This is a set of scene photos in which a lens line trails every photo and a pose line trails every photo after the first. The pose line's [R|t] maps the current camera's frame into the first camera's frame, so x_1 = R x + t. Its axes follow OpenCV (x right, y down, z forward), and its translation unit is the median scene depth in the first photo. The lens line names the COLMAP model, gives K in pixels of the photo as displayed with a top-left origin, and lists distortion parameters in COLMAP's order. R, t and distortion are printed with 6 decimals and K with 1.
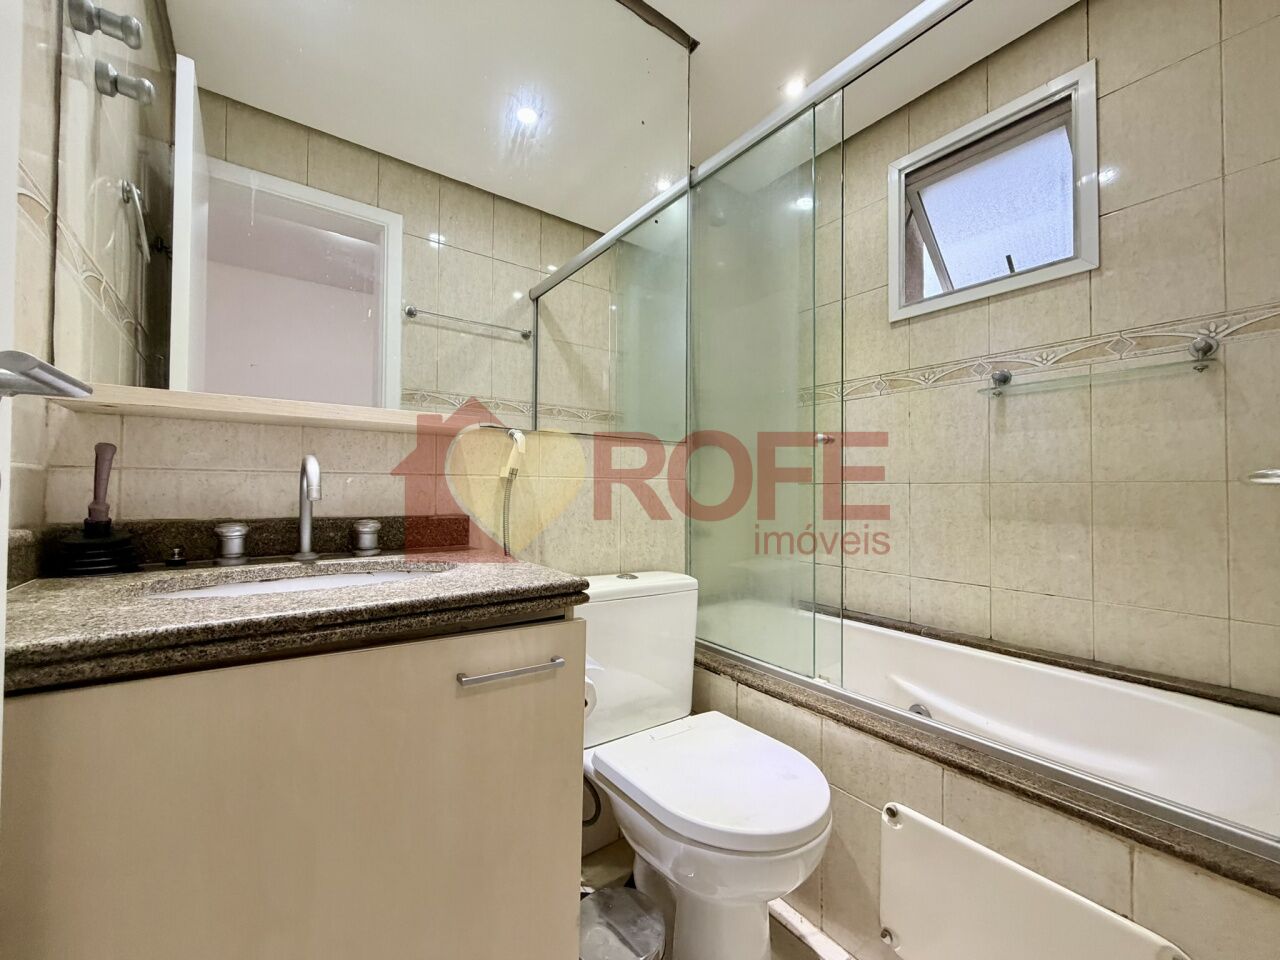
lens RADIAL K [[507.9, 0, 635.3], [0, 507.9, 486.6], [0, 0, 1]] dist [-0.003540, 0.001053]
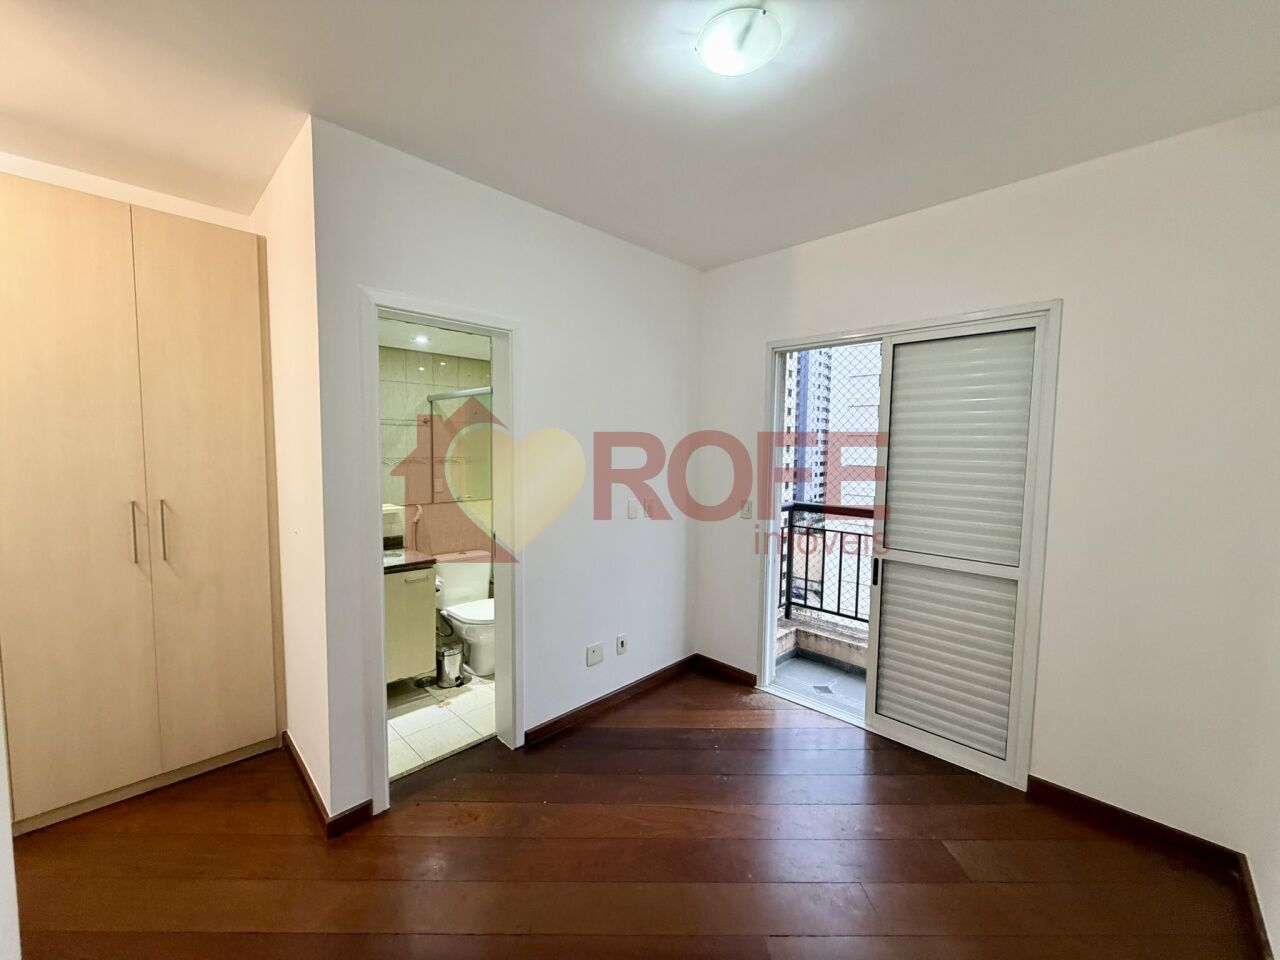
lens RADIAL K [[507.9, 0, 642.0], [0, 507.9, 477.4], [0, 0, 1]] dist [-0.003540, 0.001053]
pose [[0.987275, -0.009676, 0.158730, 0.491460], [-0.001831, 0.997389, 0.072191, -0.418170], [-0.159014, -0.071563, 0.984679, -1.777389]]
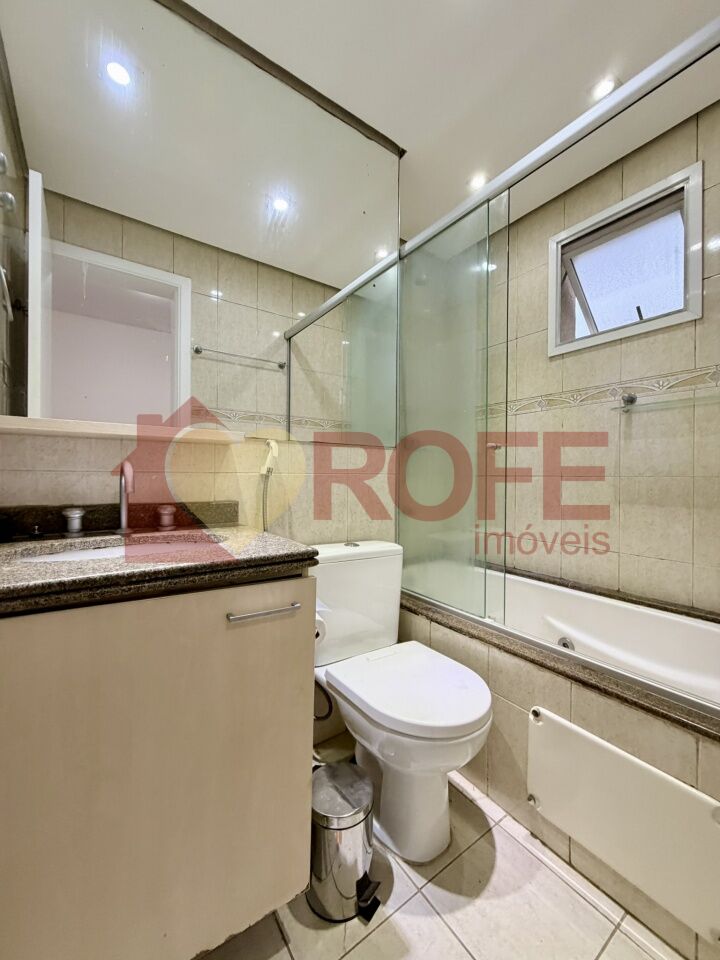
lens RADIAL K [[380.9, 0, 358.3], [0, 380.9, 480.8], [0, 0, 1]] dist [-0.003540, 0.001053]
pose [[0.999738, 0.000783, -0.022870, 0.025002], [-0.000344, 0.999816, 0.019171, -0.017134], [0.022880, -0.019158, 0.999555, -0.039327]]
